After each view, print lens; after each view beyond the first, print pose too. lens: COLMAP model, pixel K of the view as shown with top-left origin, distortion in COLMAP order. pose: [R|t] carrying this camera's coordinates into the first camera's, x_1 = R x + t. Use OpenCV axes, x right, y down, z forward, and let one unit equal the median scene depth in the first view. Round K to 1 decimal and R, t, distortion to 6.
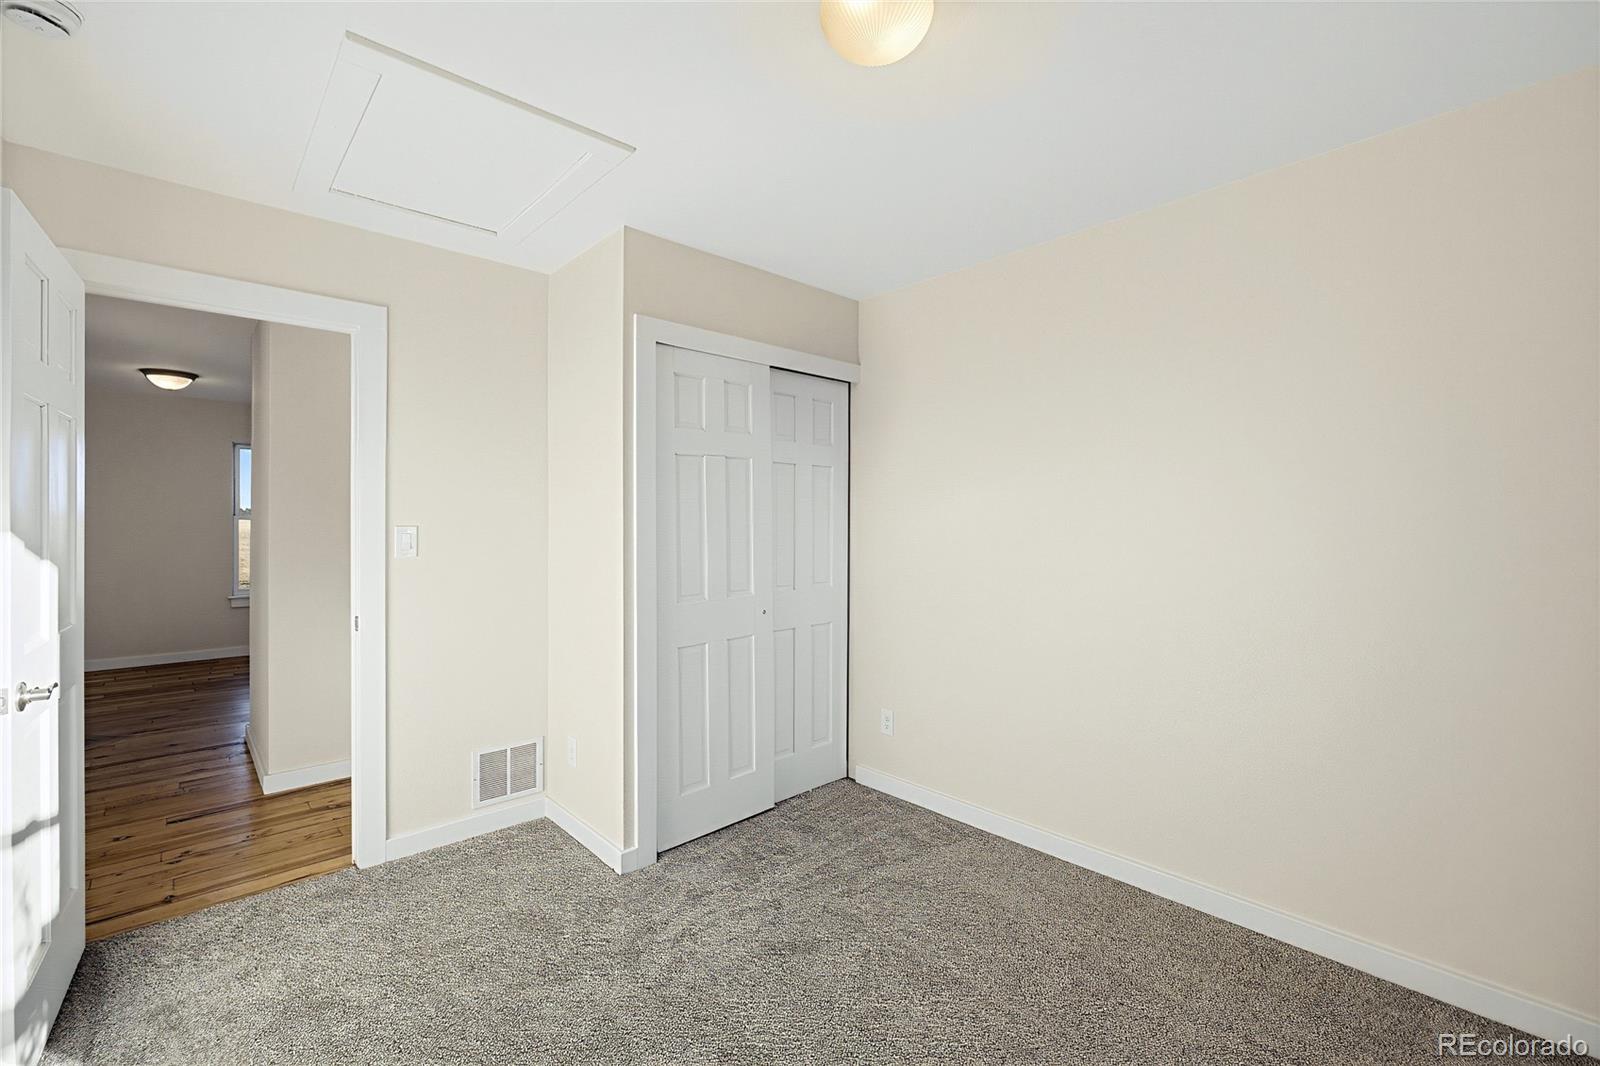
lens RADIAL K [[688.6, 0, 799.6], [0, 688.6, 523.4], [0, 0, 1]] dist [-0.000866, 0.000513]
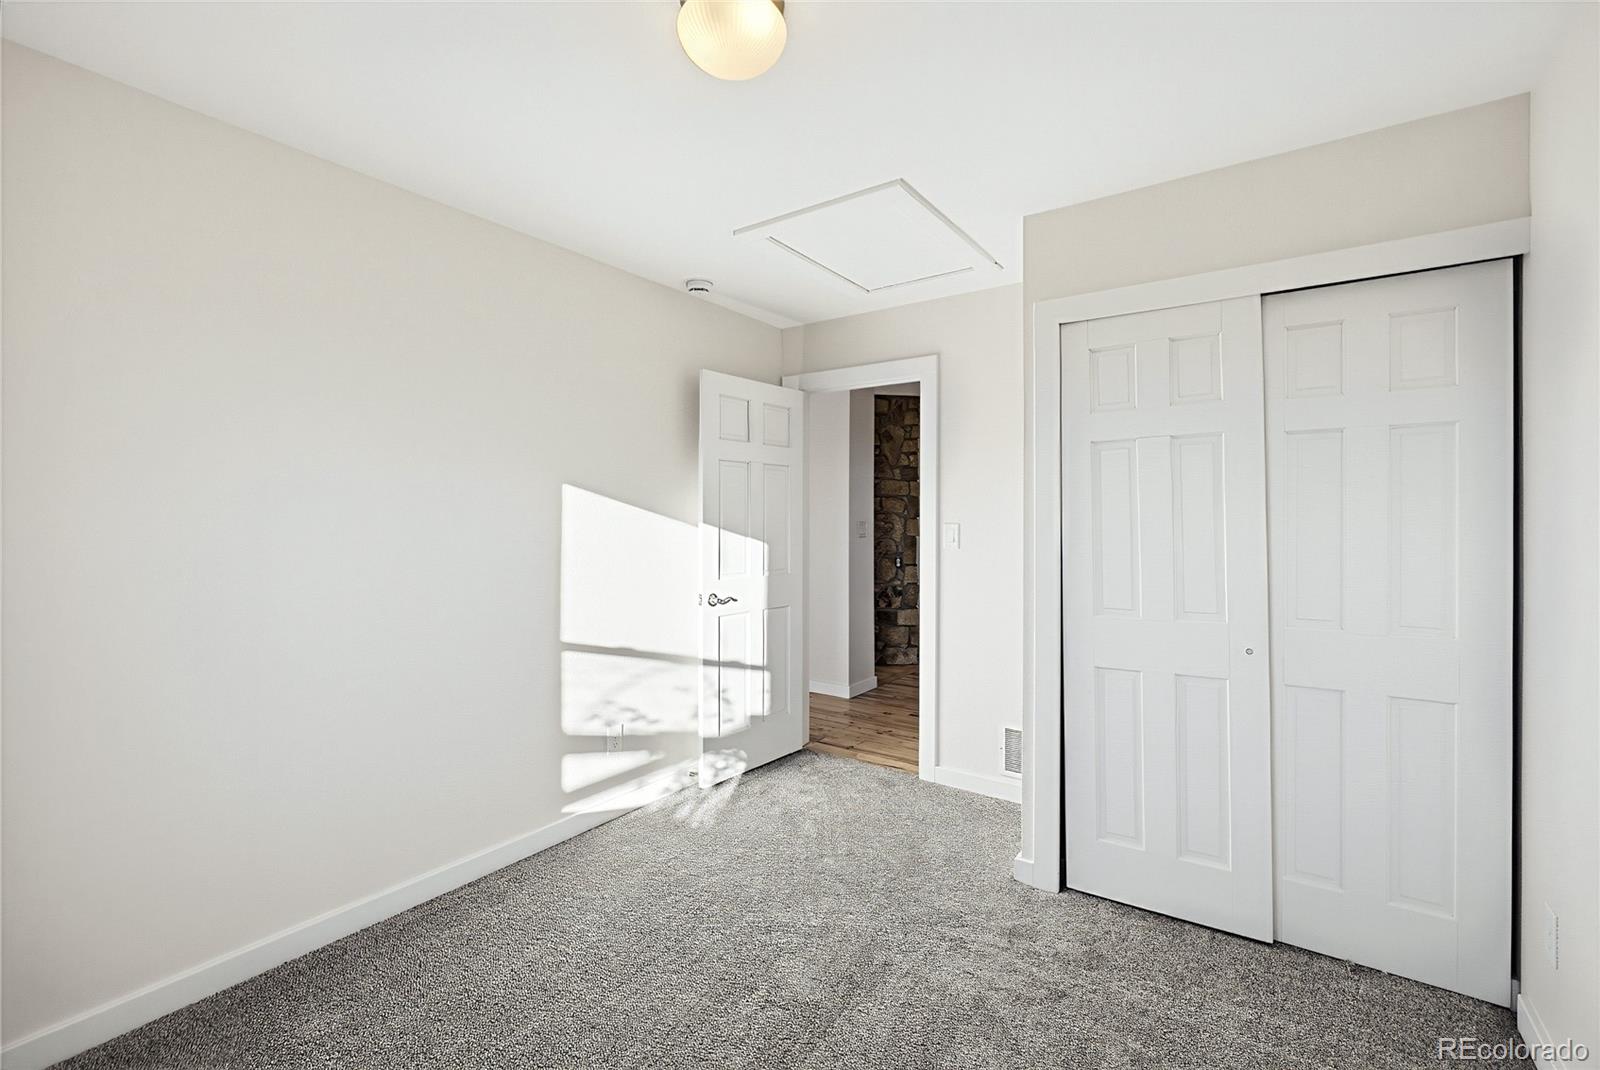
lens RADIAL K [[692.2, 0, 802.4], [0, 692.2, 514.7], [0, 0, 1]] dist [-0.000188, 0.000045]
pose [[0.213685, -0.009101, -0.976860, 0.626014], [-0.008073, 0.999906, -0.011081, 0.003912], [0.976869, 0.010254, 0.213591, 0.475340]]
